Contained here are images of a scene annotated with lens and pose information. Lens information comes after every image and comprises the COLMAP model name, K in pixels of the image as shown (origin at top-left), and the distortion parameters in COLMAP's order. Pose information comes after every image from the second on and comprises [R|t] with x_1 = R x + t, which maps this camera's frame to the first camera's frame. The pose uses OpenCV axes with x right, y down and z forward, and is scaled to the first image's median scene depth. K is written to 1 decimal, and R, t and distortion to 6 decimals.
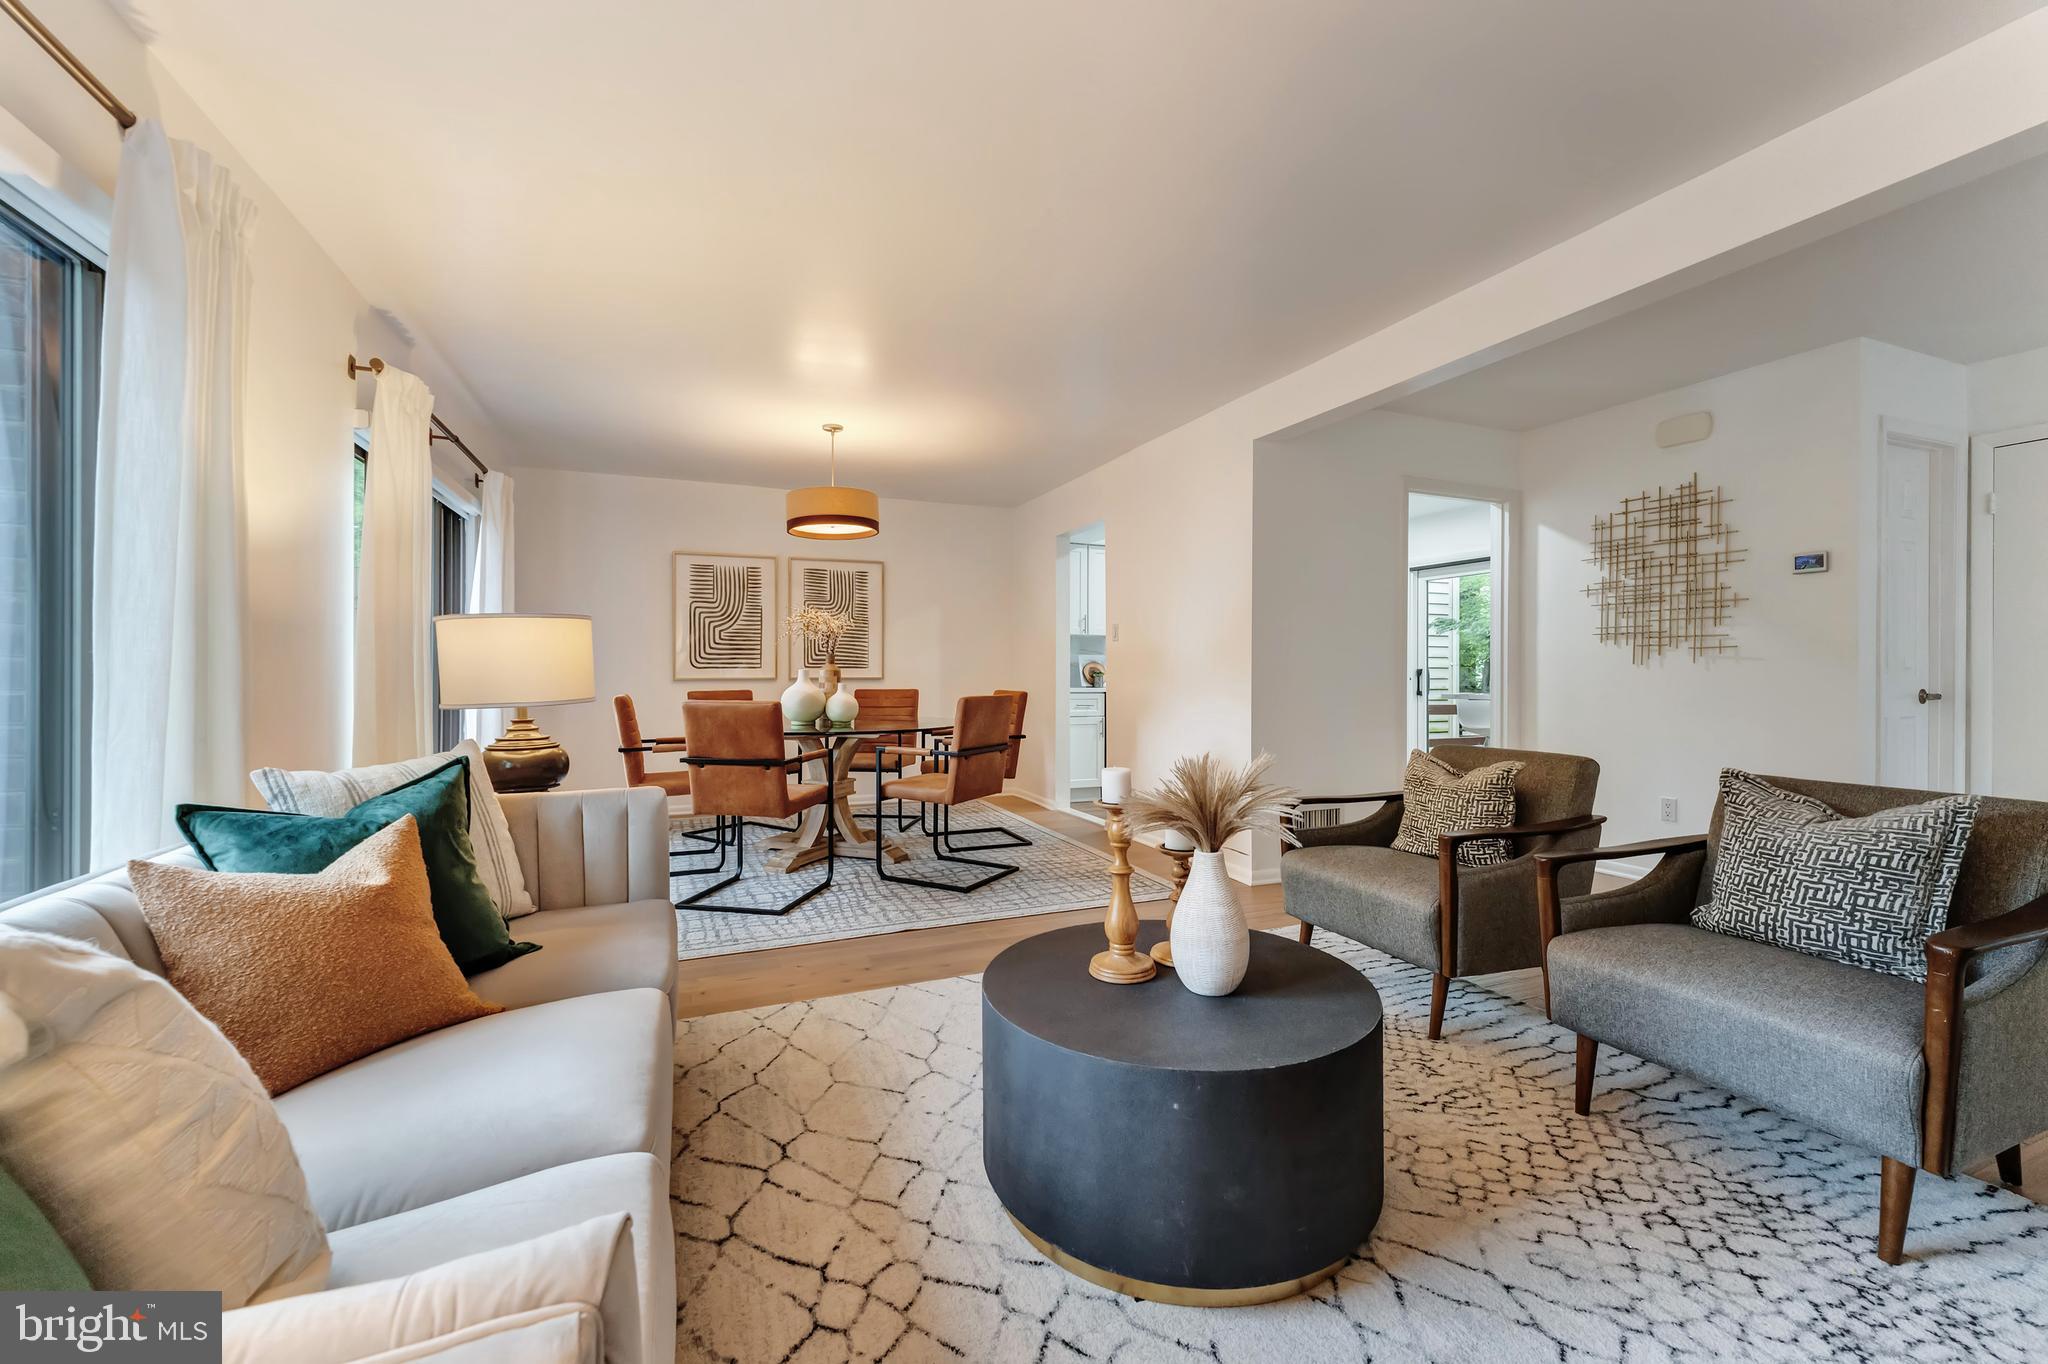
lens RADIAL K [[833.6, 0, 1016.8], [0, 833.6, 676.0], [0, 0, 1]] dist [-0.003742, -0.000074]
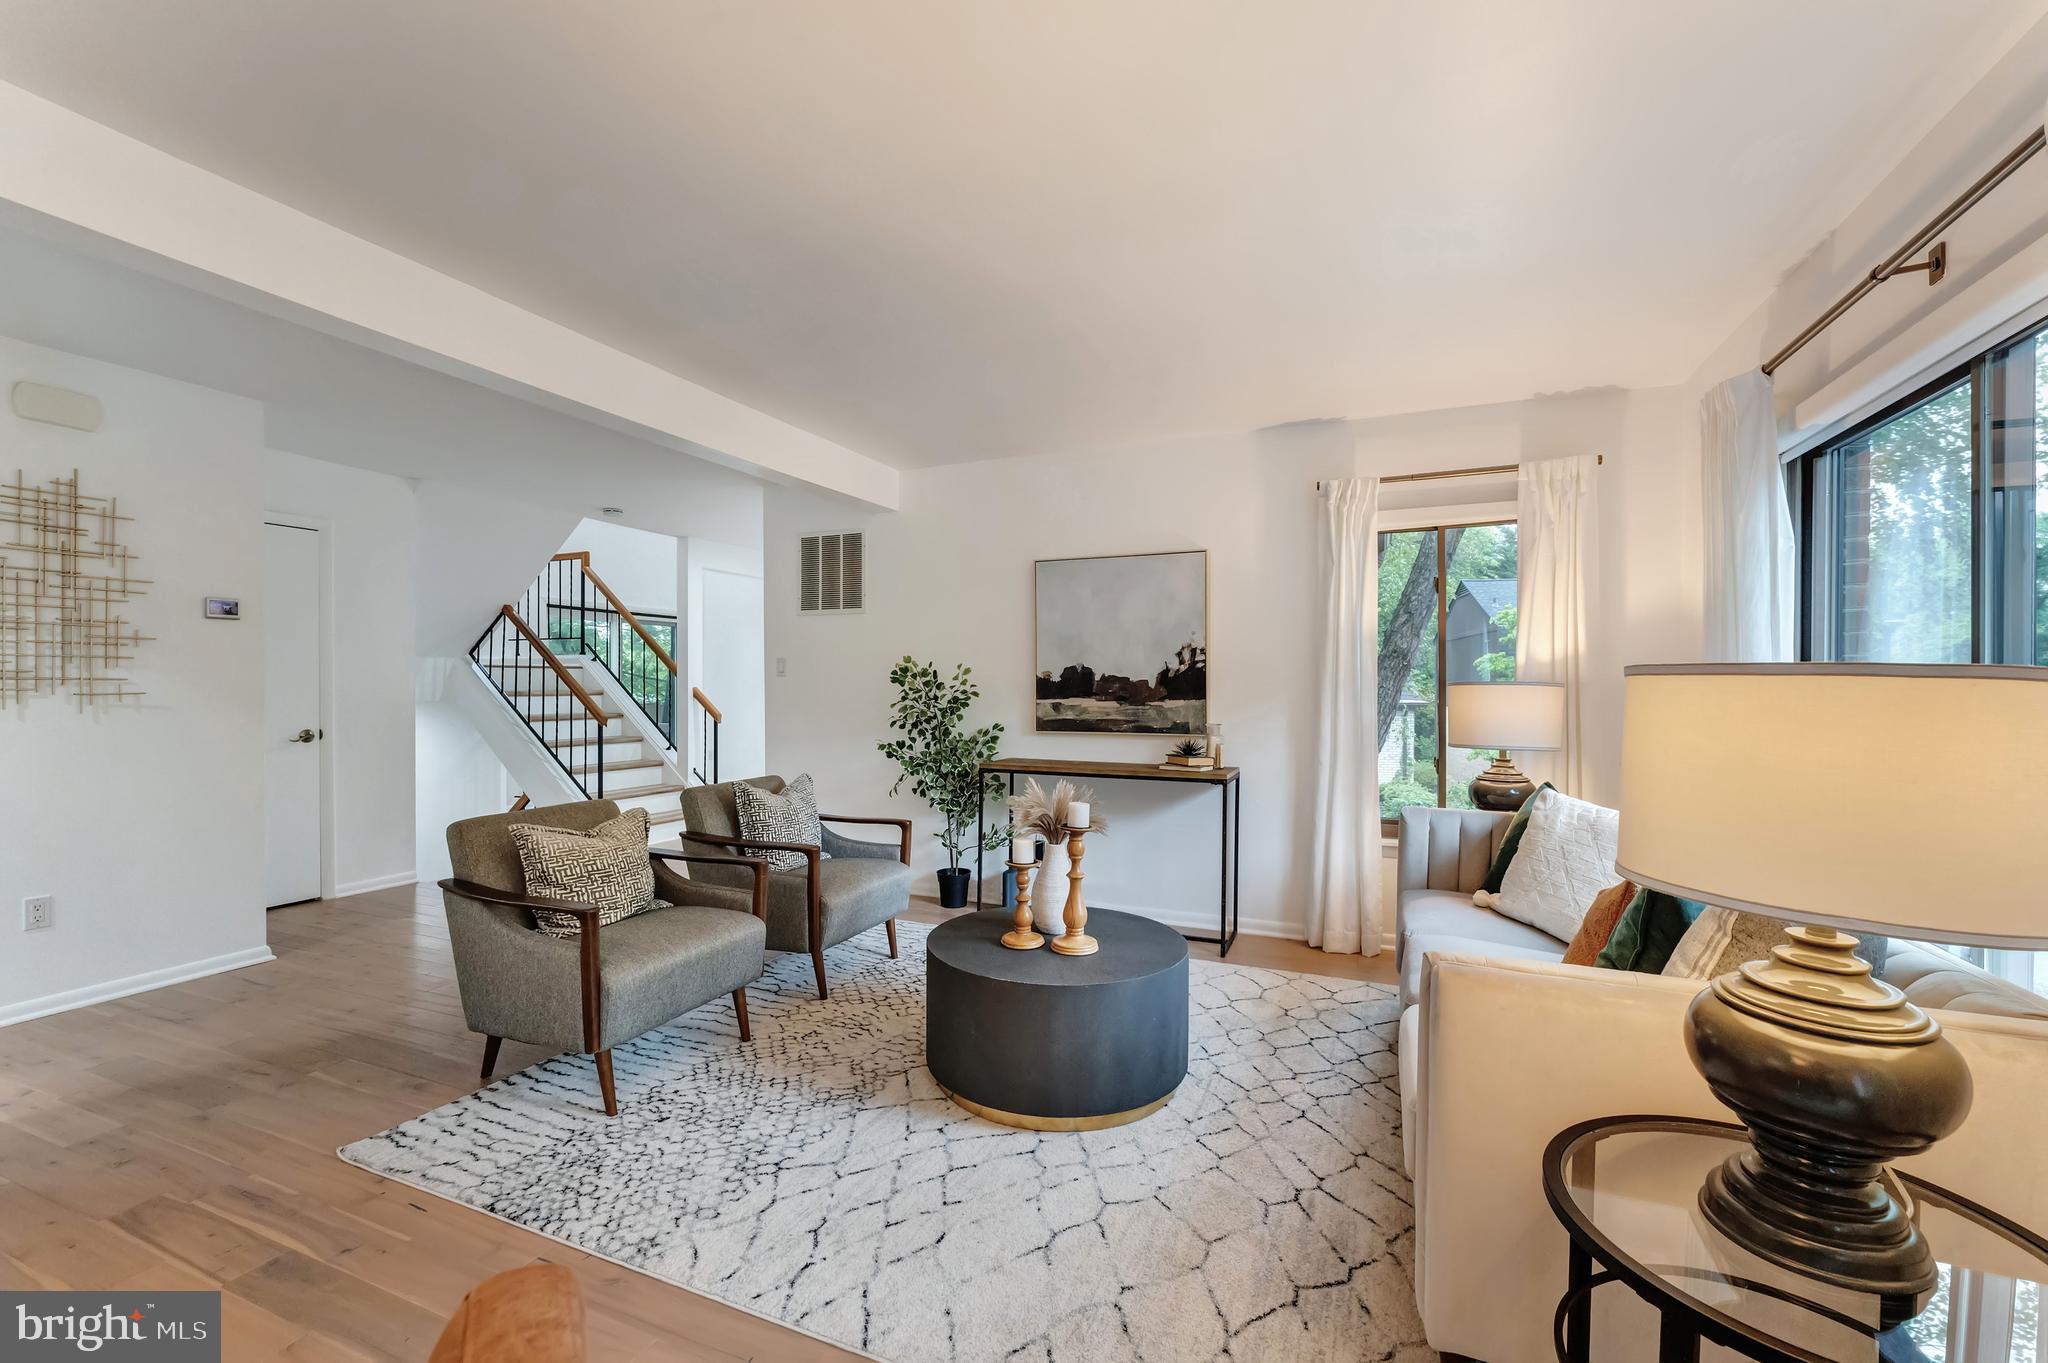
lens RADIAL K [[862.9, 0, 1020.4], [0, 862.9, 689.9], [0, 0, 1]] dist [-0.003545, -0.000162]
pose [[-0.708143, -0.001628, 0.706067, -0.378318], [0.005167, 0.999959, 0.007488, -0.039663], [-0.706050, 0.008951, -0.708106, 0.950518]]
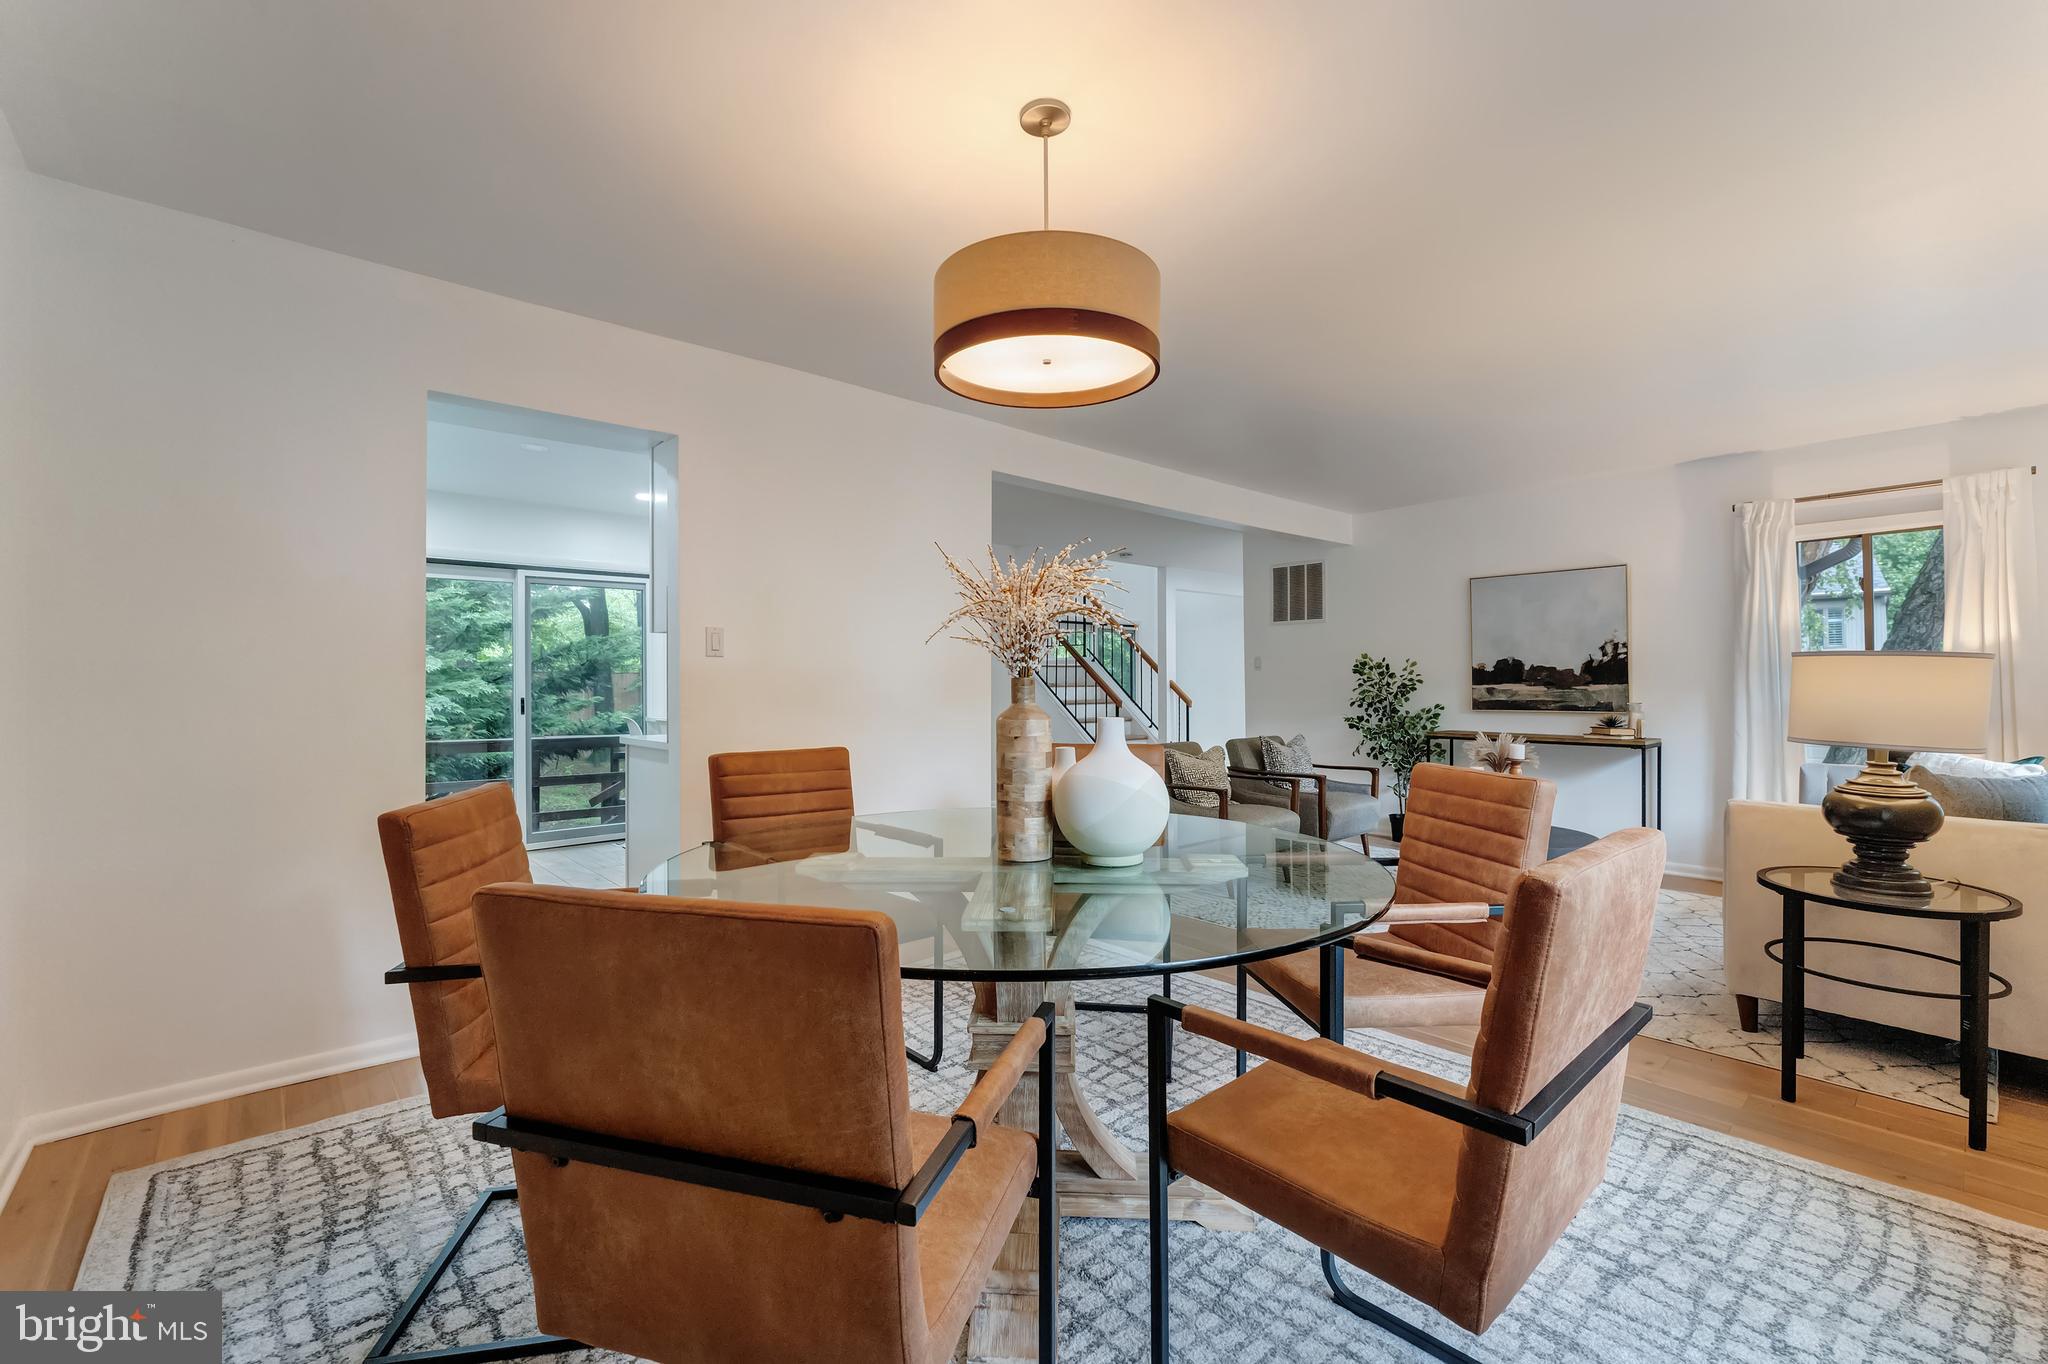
lens RADIAL K [[862.9, 0, 1012.4], [0, 862.9, 676.4], [0, 0, 1]] dist [-0.003545, -0.000162]
pose [[-0.337298, 0.013242, 0.941305, -0.724524], [0.010255, 0.999893, -0.010392, -0.025759], [-0.941342, 0.006148, -0.337397, 1.383321]]
